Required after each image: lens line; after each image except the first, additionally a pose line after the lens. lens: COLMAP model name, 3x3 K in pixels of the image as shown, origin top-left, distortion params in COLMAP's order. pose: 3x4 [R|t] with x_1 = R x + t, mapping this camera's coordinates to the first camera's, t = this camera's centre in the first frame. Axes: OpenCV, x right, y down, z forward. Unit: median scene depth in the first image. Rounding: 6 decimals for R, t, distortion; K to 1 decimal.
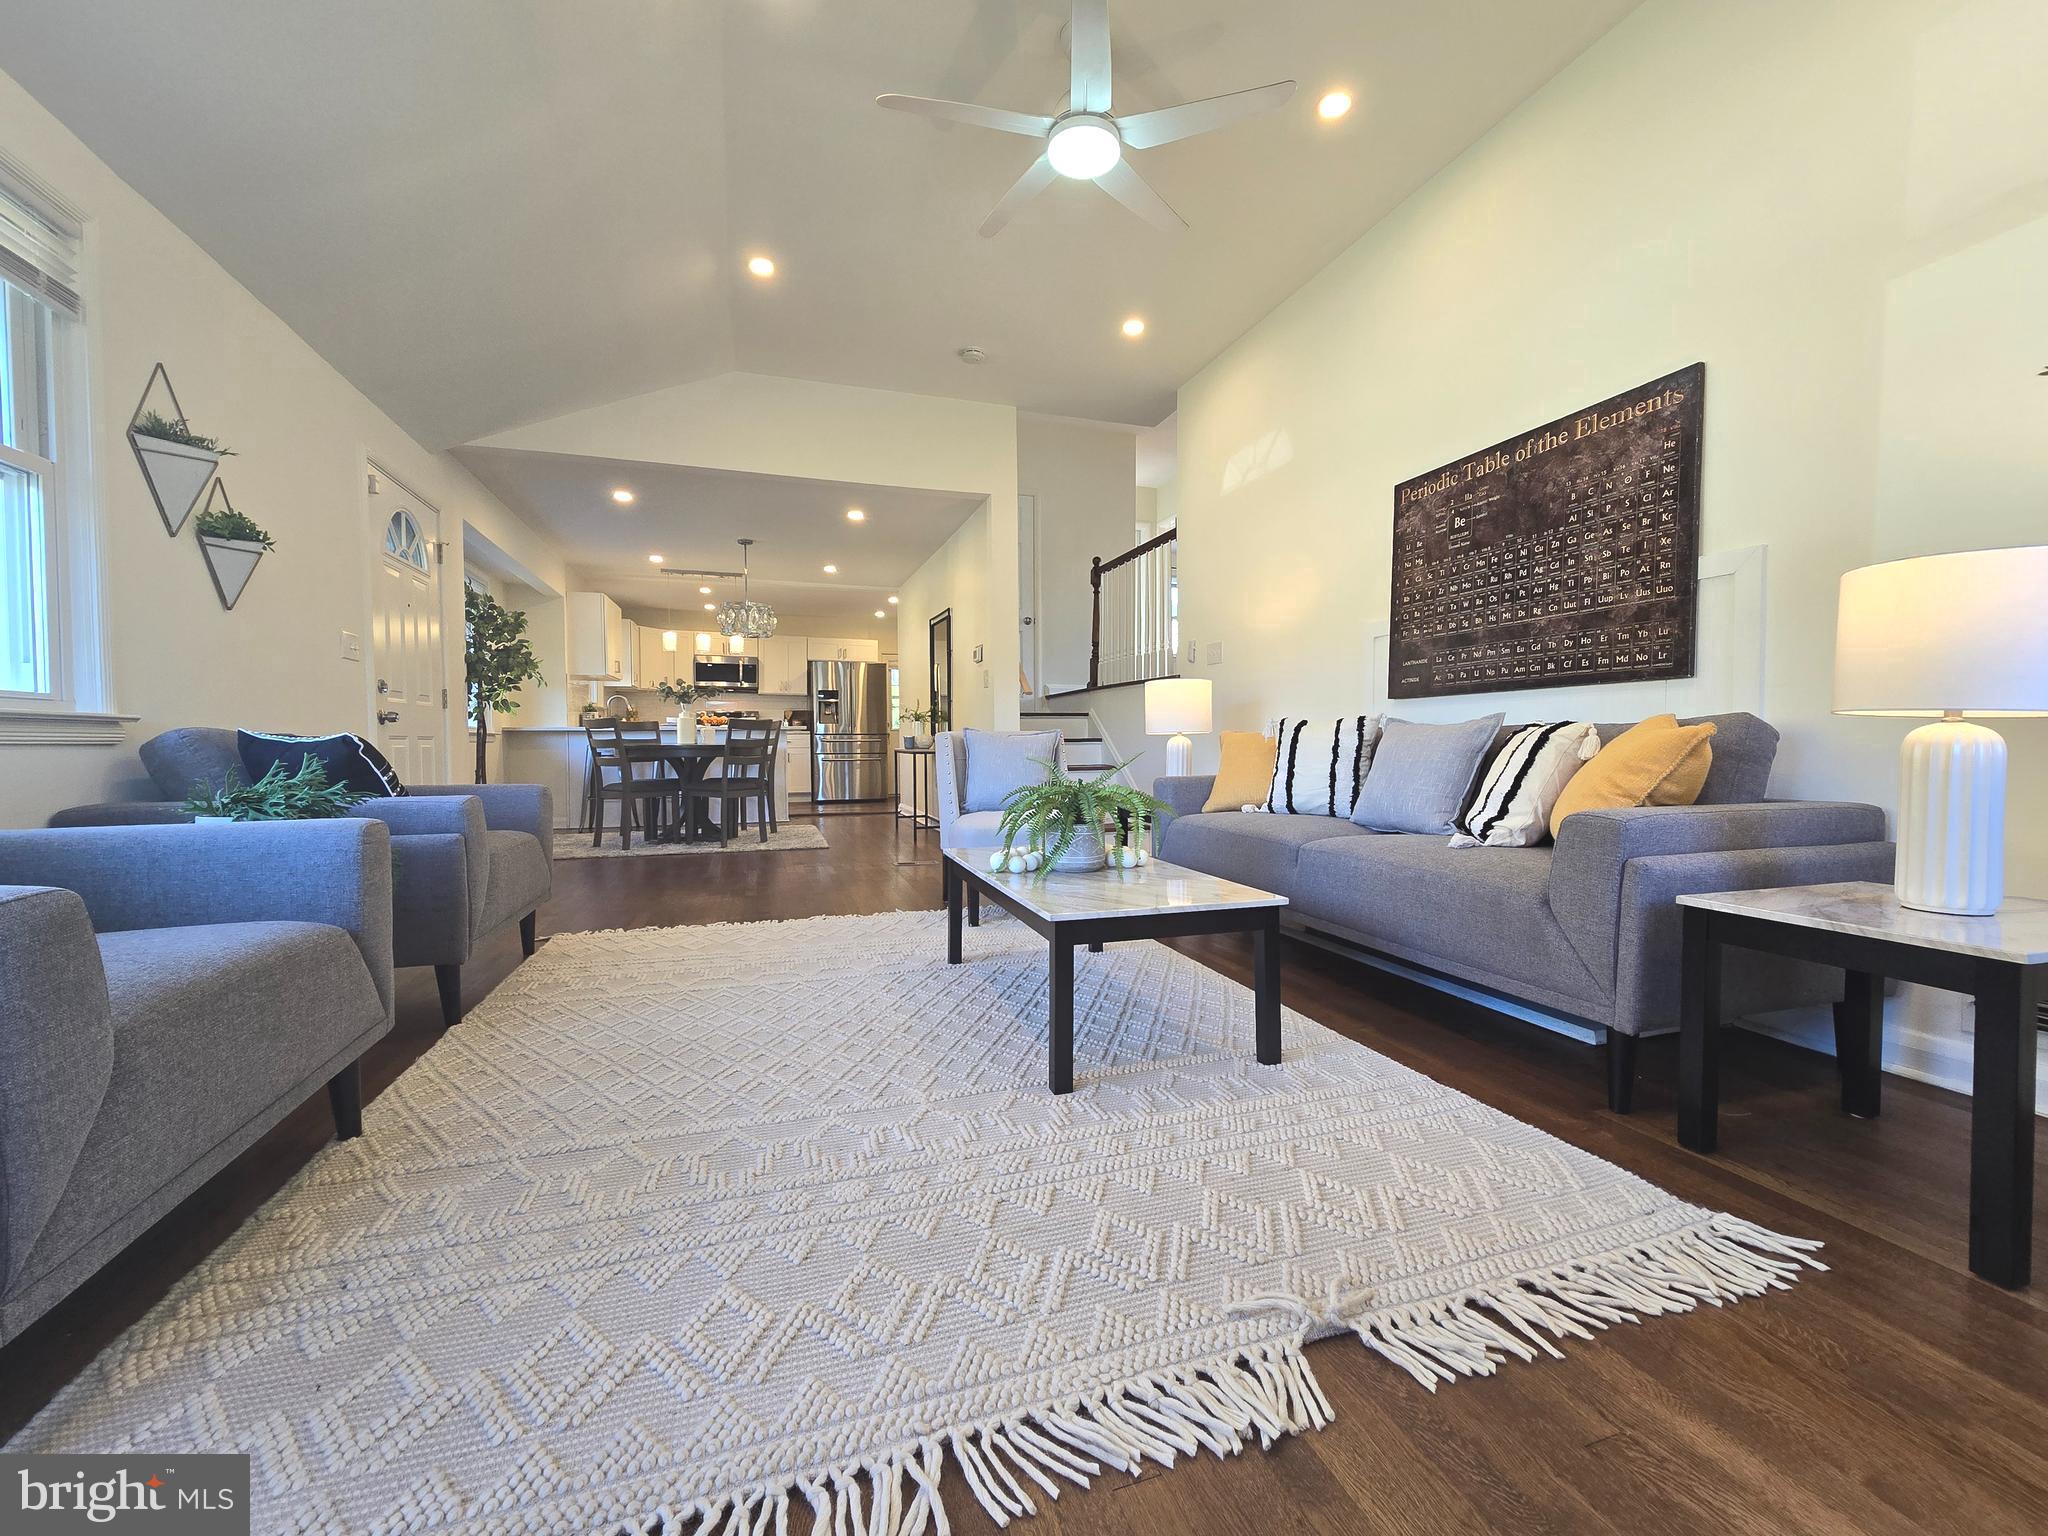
lens RADIAL K [[835.9, 0, 1032.4], [0, 835.9, 772.1], [0, 0, 1]] dist [0.000019, 0.000765]
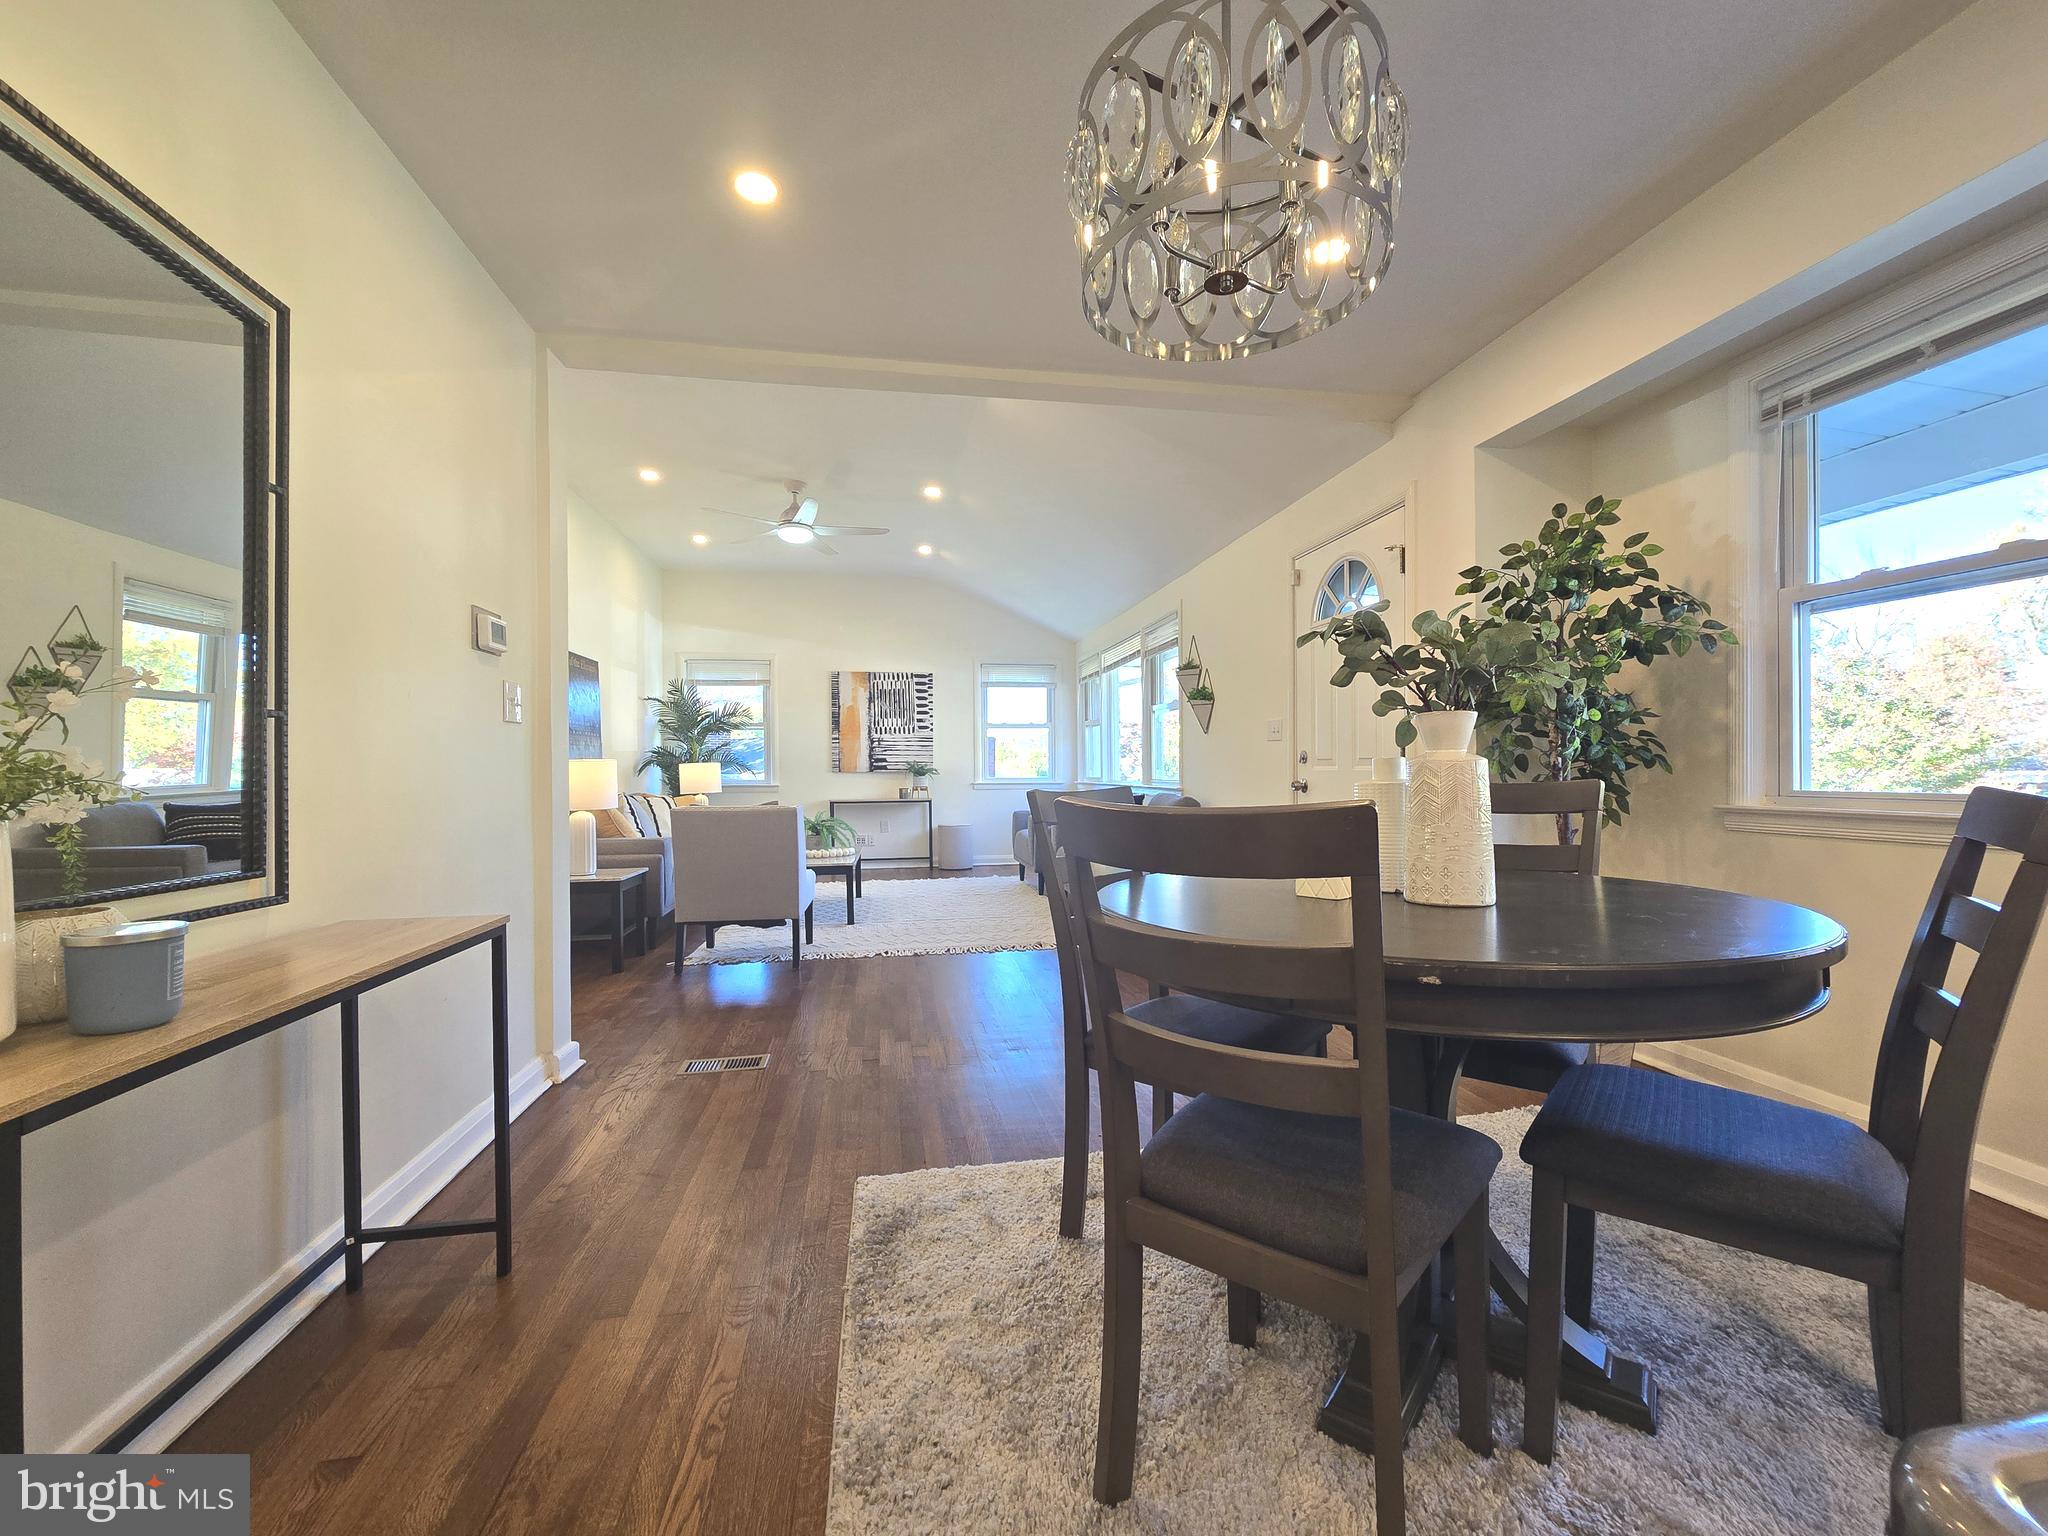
lens RADIAL K [[835.9, 0, 1037.0], [0, 835.9, 778.1], [0, 0, 1]] dist [0.000019, 0.000765]
pose [[-0.989943, 0.008986, 0.141179, -0.909138], [0.015799, 0.998760, 0.047215, -0.210432], [-0.140580, 0.048971, -0.988857, 3.265416]]
